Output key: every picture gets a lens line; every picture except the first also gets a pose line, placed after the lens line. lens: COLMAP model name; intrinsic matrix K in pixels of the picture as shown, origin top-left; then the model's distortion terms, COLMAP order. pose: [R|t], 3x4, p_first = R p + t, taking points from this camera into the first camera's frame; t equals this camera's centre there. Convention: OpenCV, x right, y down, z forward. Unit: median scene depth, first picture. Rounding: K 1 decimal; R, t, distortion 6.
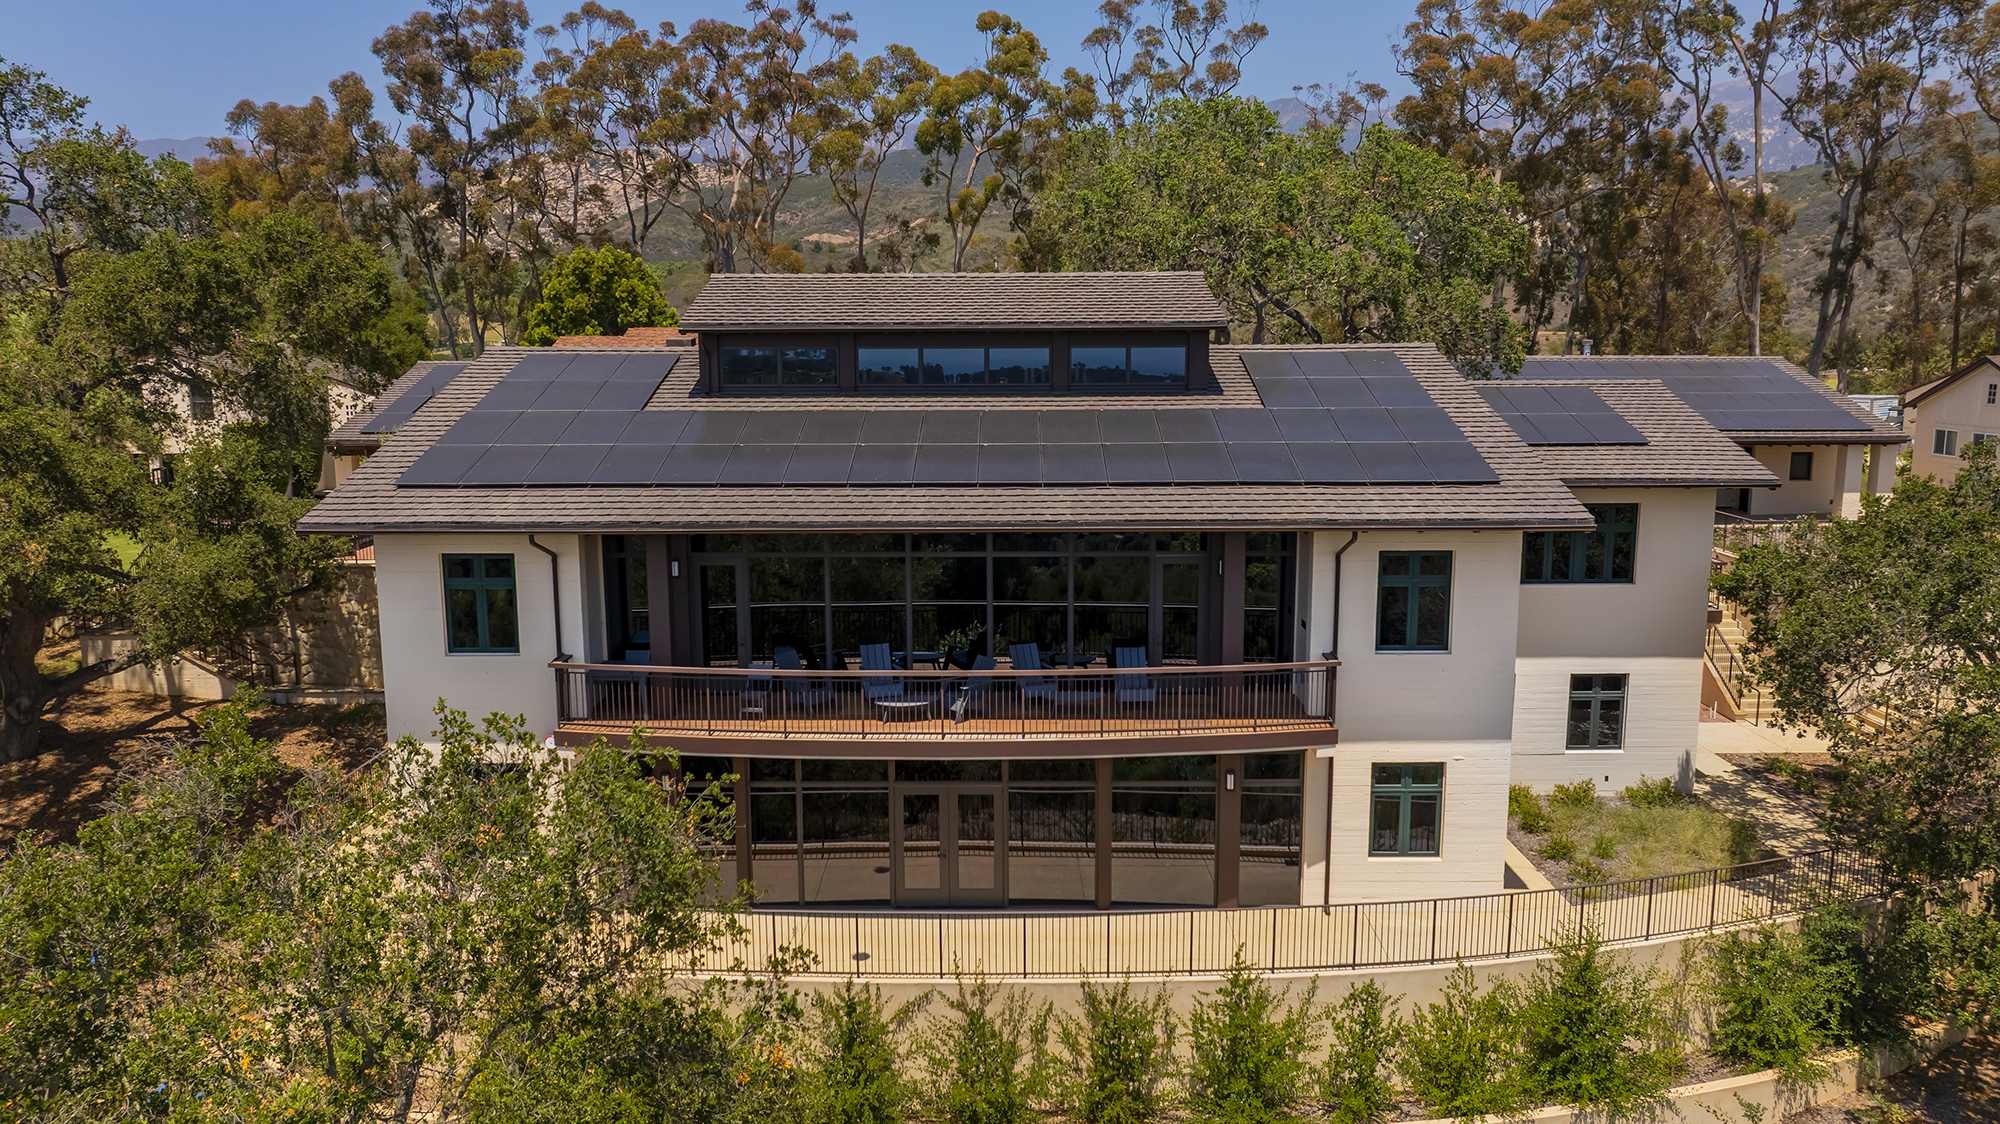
lens RADIAL K [[1399.5, 0, 989.6], [0, 1399.5, 572.0], [0, 0, 1]] dist [-0.013210, -0.008320]
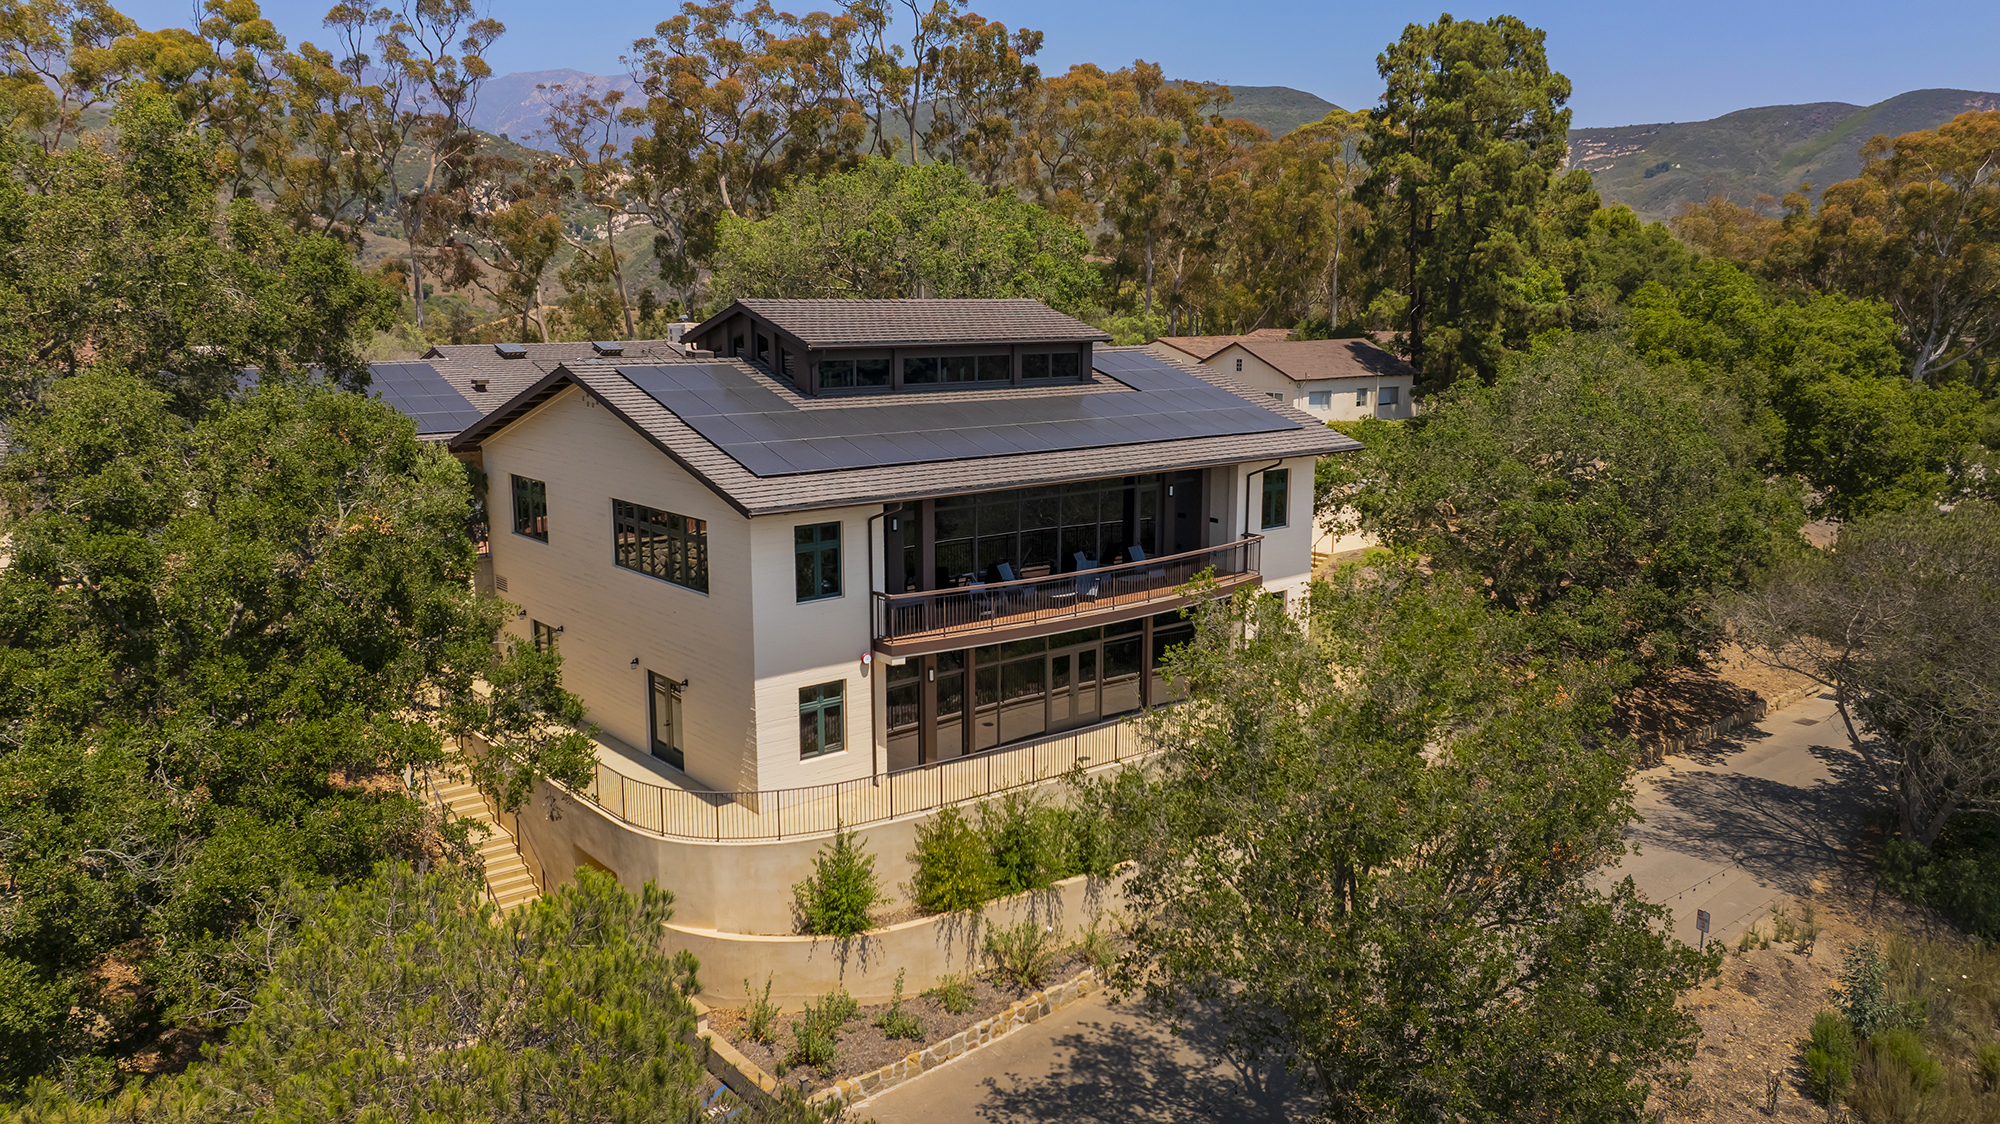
lens RADIAL K [[1399.5, 0, 997.5], [0, 1399.5, 559.0], [0, 0, 1]] dist [-0.013210, -0.008320]
pose [[0.762745, -0.112606, 0.636820, -1.054664], [0.105437, 0.993201, 0.049337, -0.026914], [-0.638046, 0.029513, 0.769432, -0.121078]]
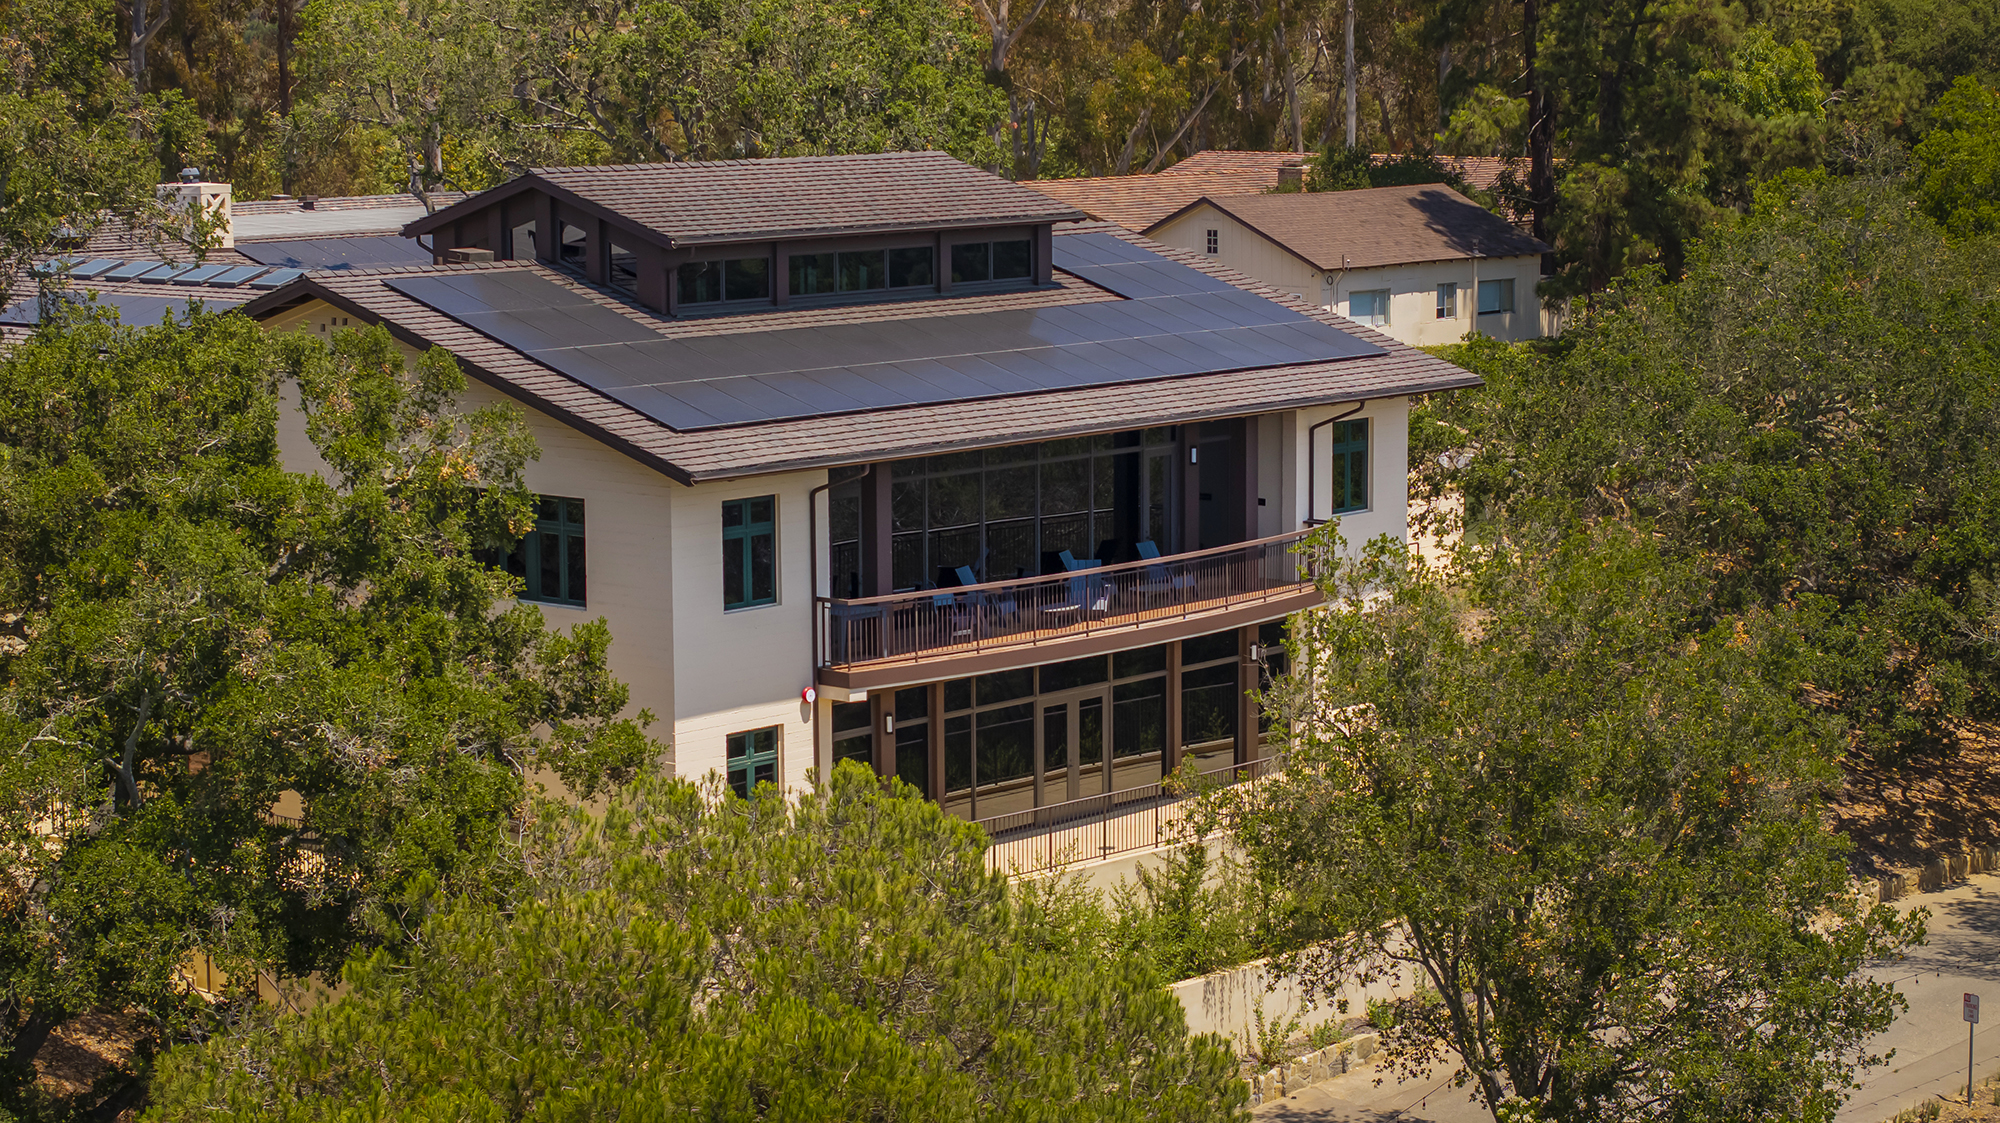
lens RADIAL K [[3909.4, 0, 1004.2], [0, 3909.4, 563.0], [0, 0, 1]] dist [-0.062394, 0.000000]
pose [[0.652625, -0.100035, 0.751048, -2.150781], [0.130551, 0.991267, 0.018588, 0.003284], [-0.746349, 0.085919, 0.659986, -0.812836]]
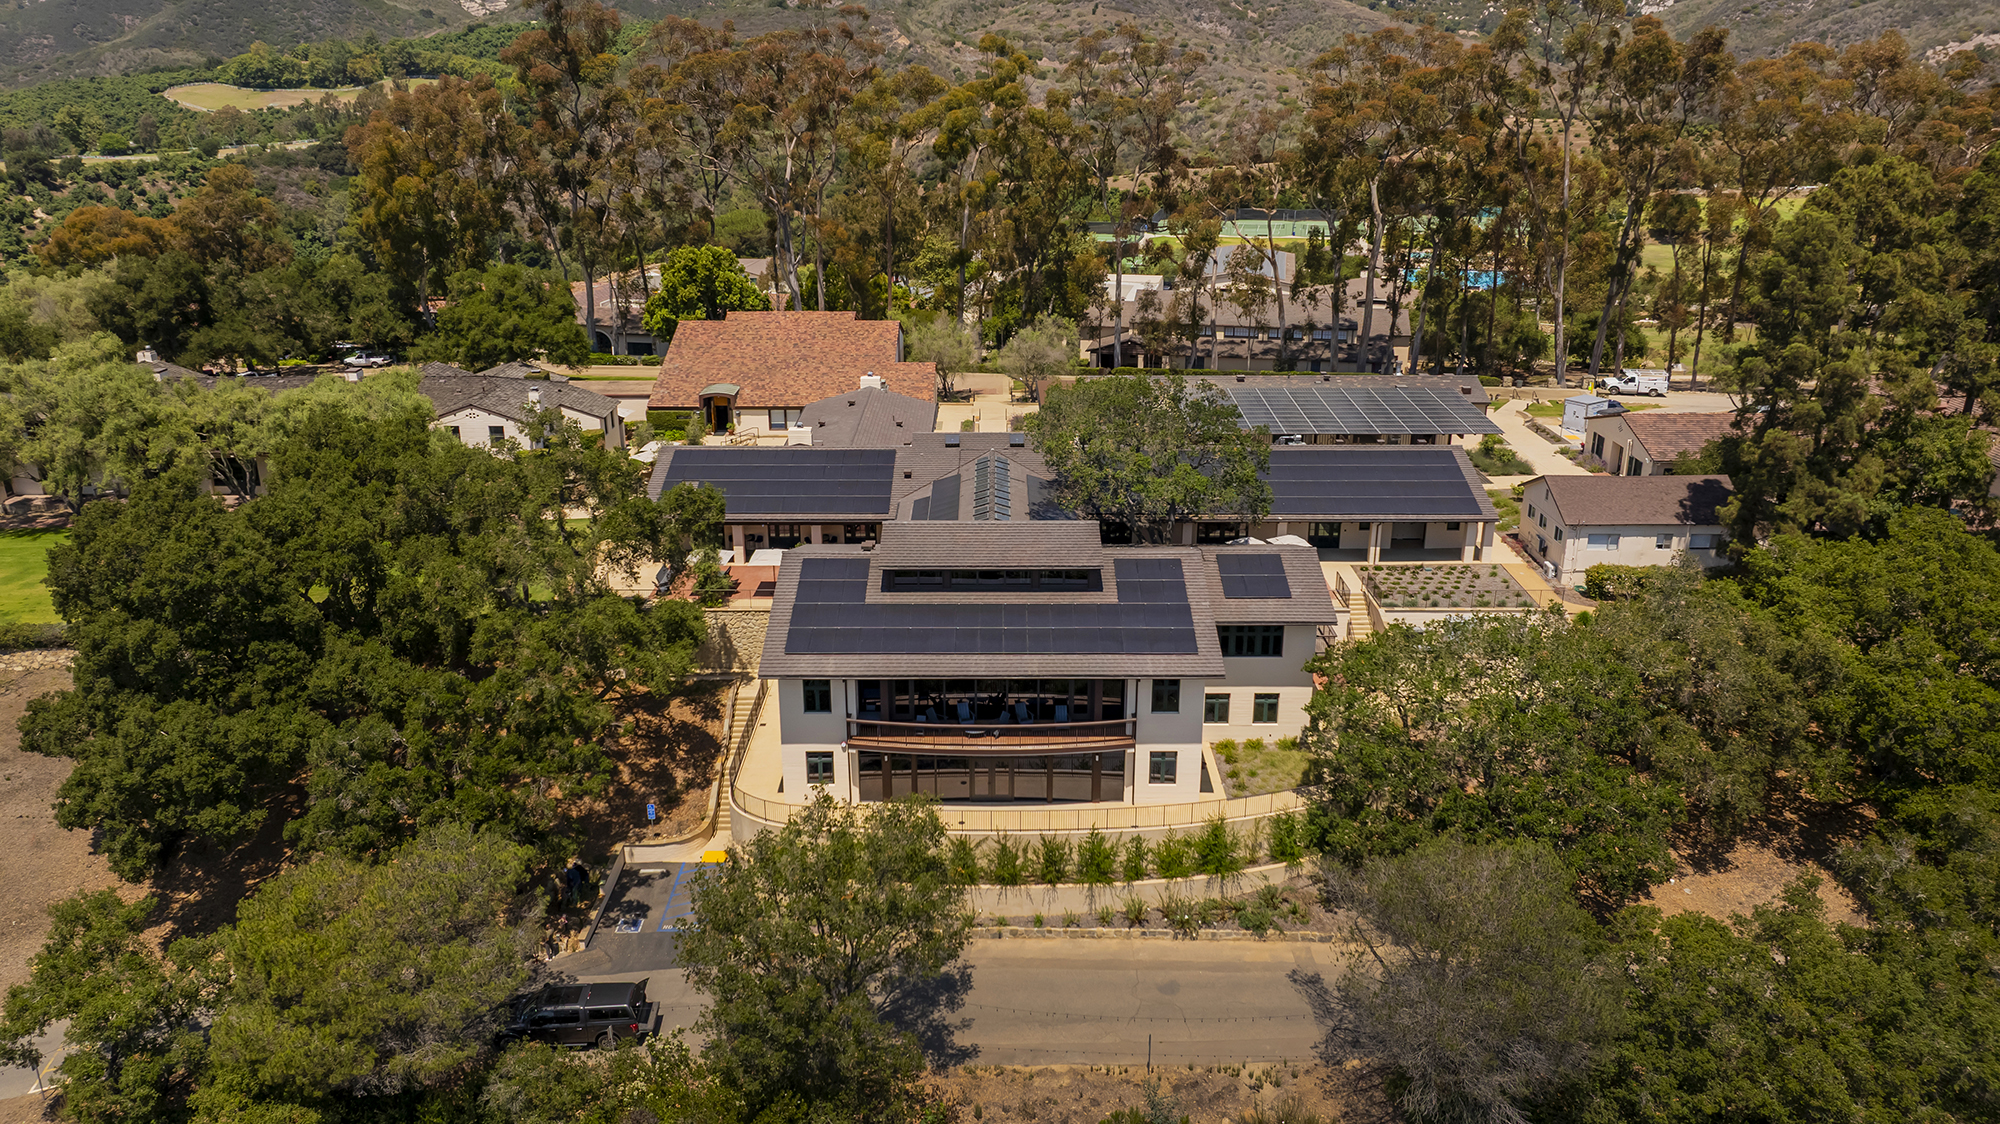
lens RADIAL K [[1399.5, 0, 981.9], [0, 1399.5, 568.6], [0, 0, 1]] dist [-0.013210, -0.008320]
pose [[0.999983, 0.000788, 0.005728, -0.063876], [-0.001794, 0.984046, 0.177904, -0.678784], [-0.005496, -0.177911, 0.984031, -1.560195]]
